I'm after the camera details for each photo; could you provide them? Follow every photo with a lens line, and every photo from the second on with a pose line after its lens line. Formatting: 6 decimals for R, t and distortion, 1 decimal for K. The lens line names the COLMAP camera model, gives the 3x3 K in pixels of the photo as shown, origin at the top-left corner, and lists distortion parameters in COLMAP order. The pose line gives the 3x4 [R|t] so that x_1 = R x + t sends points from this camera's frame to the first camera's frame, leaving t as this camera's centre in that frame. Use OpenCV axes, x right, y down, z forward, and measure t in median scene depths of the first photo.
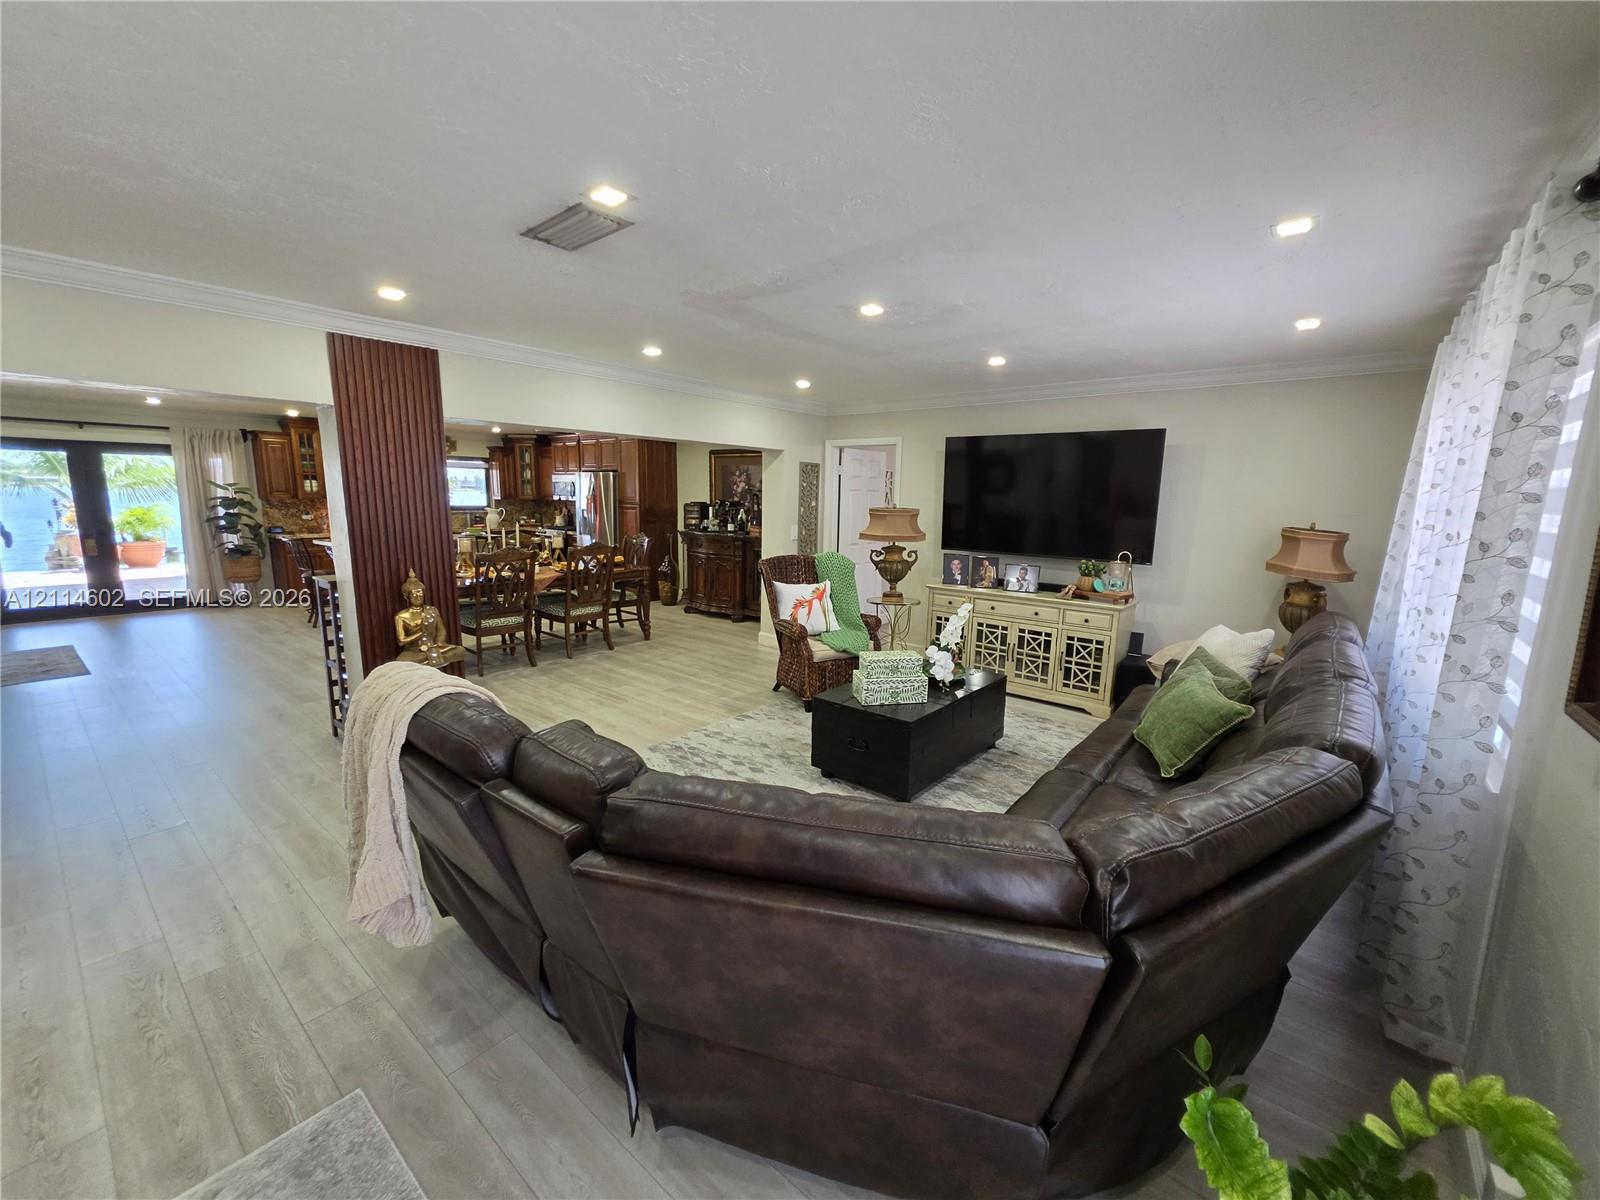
lens RADIAL K [[644.5, 0, 807.1], [0, 644.5, 602.5], [0, 0, 1]] dist [-0.001617, 0.000279]
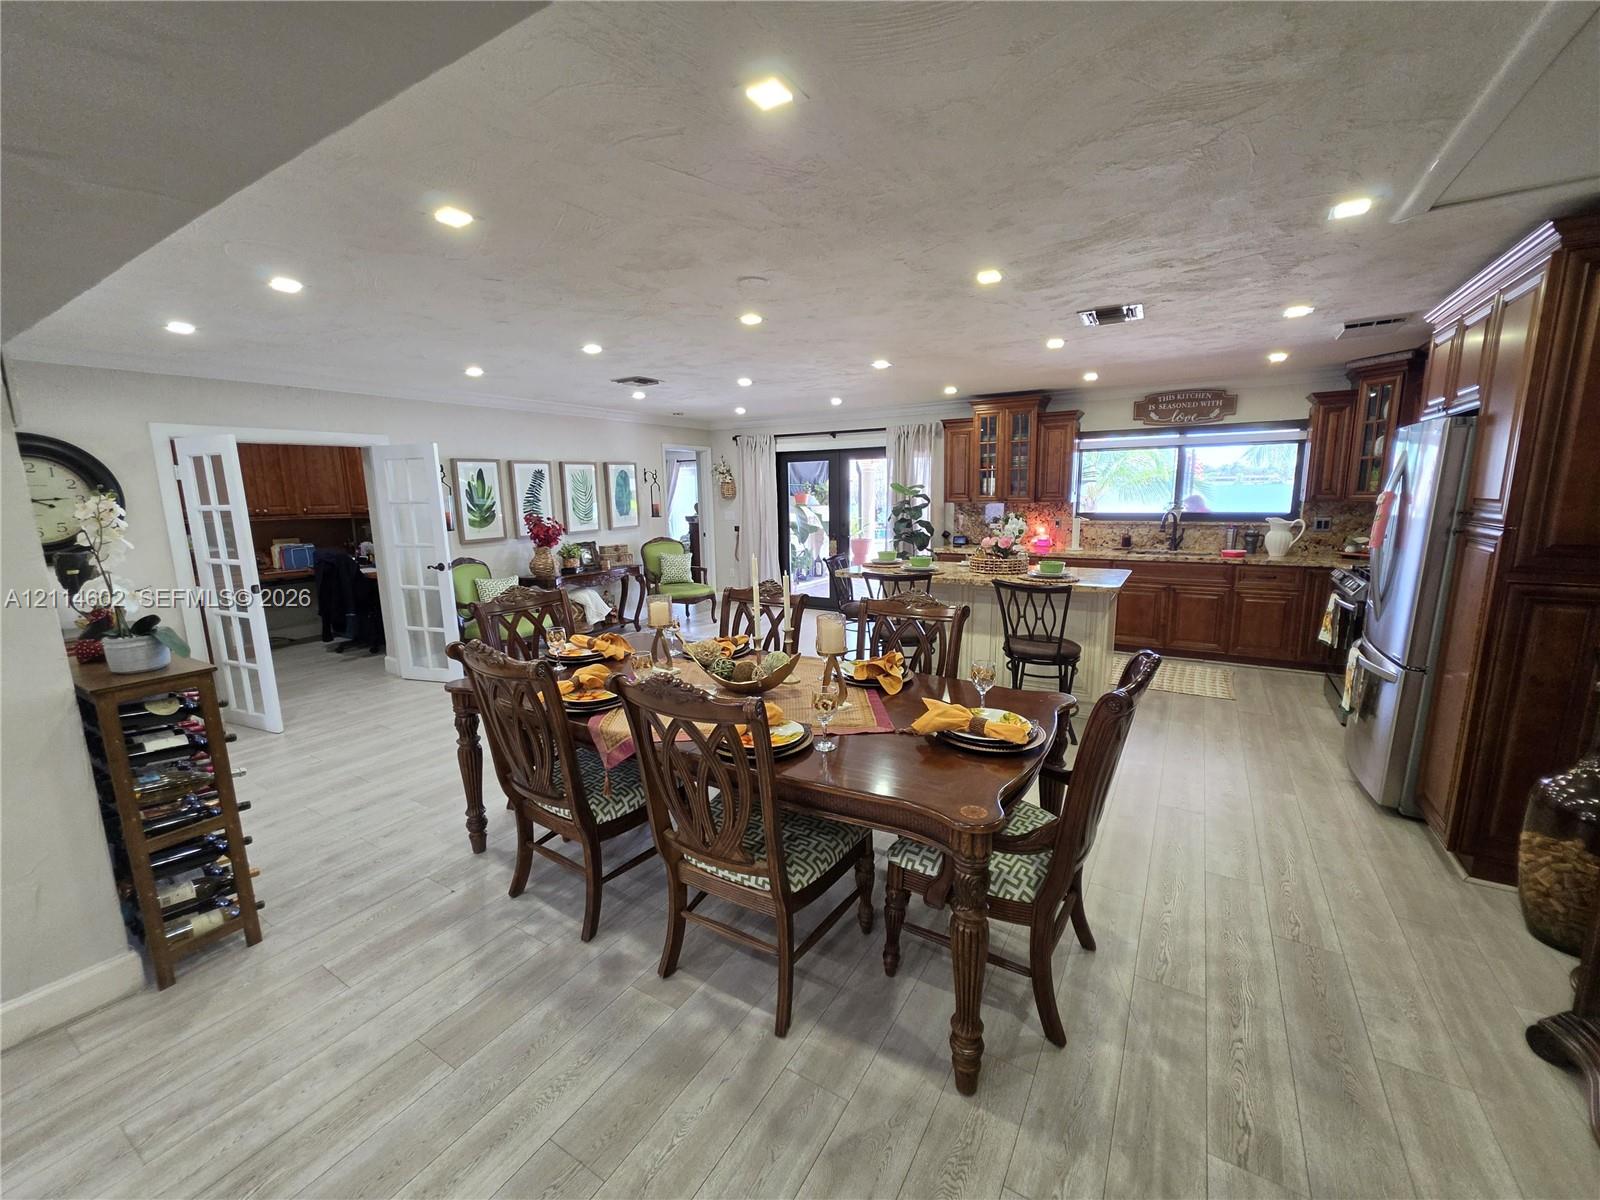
lens RADIAL K [[644.5, 0, 800.3], [0, 644.5, 603.8], [0, 0, 1]] dist [-0.001617, 0.000279]
pose [[0.135724, 0.156273, -0.978344, -0.027826], [-0.146729, 0.979763, 0.136144, -0.094843], [0.979821, 0.125074, 0.155907, 0.560266]]
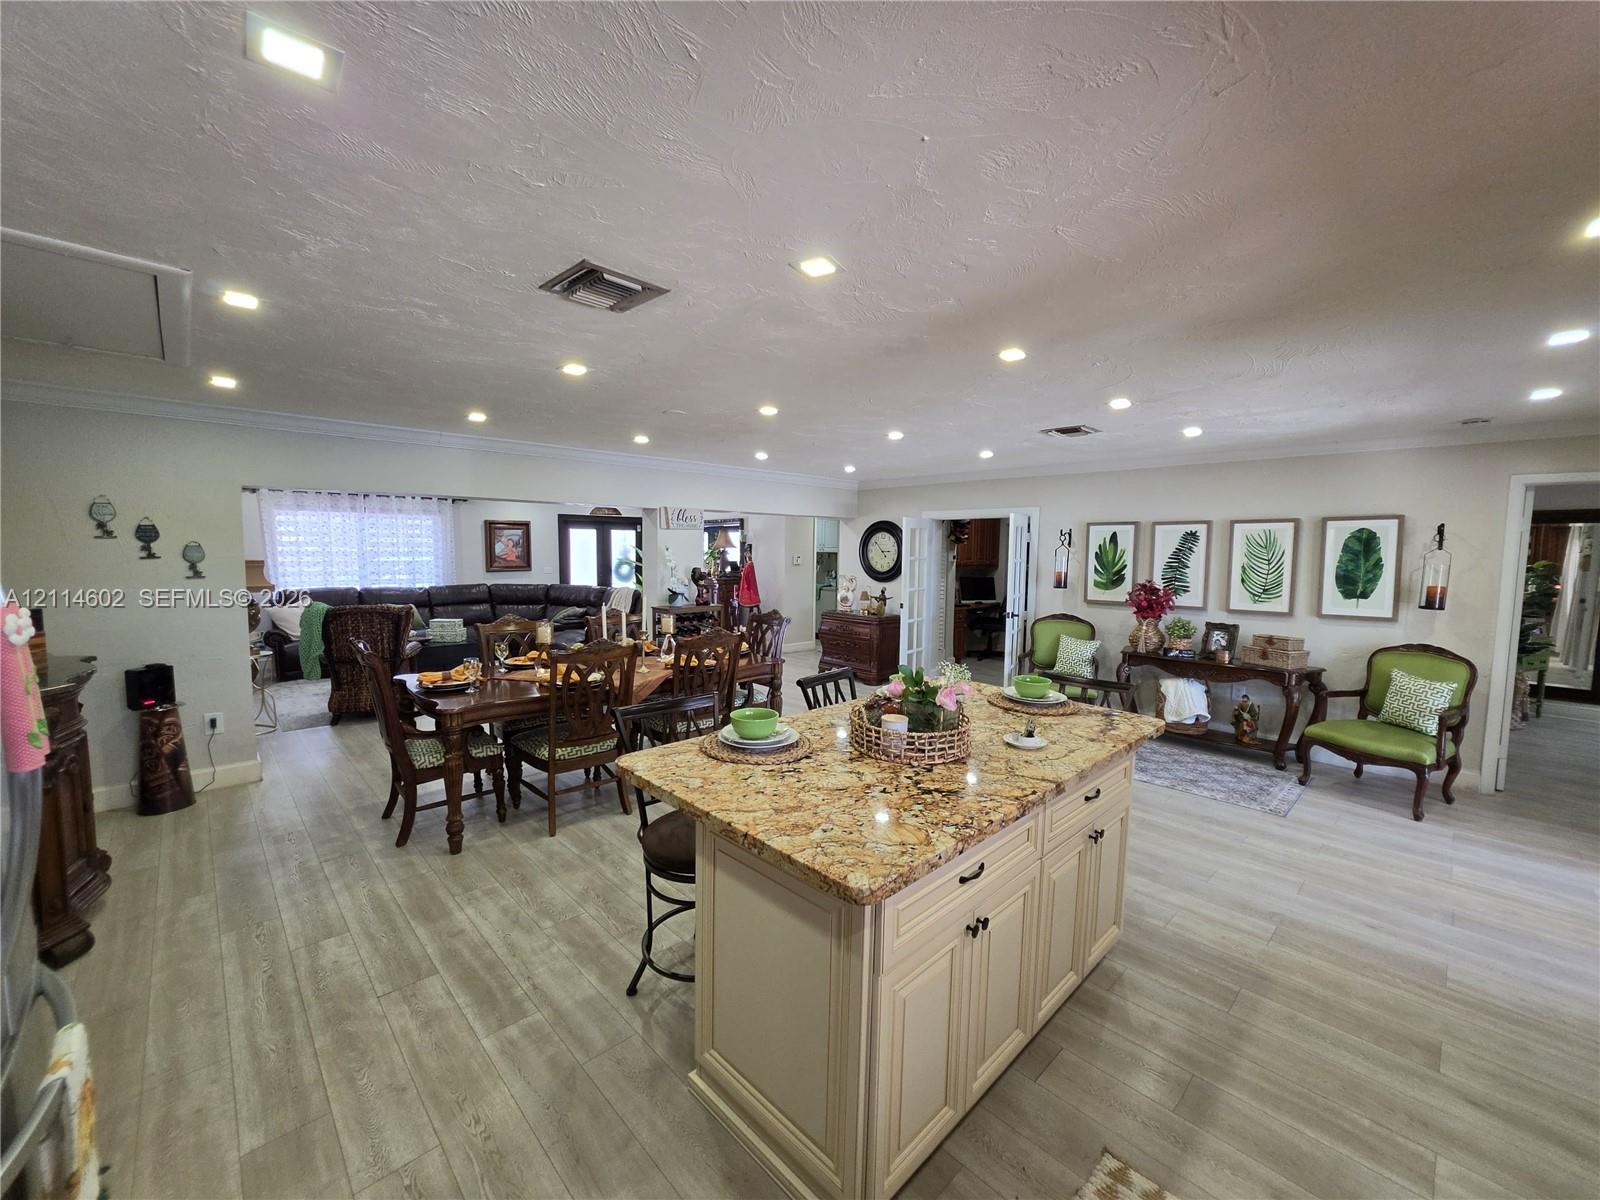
lens RADIAL K [[644.5, 0, 794.6], [0, 644.5, 596.8], [0, 0, 1]] dist [-0.001617, 0.000279]
pose [[-0.992030, -0.038602, 0.119941, -0.488178], [-0.007558, 0.968430, 0.249172, -0.187637], [-0.125773, 0.246280, -0.961003, 1.005572]]
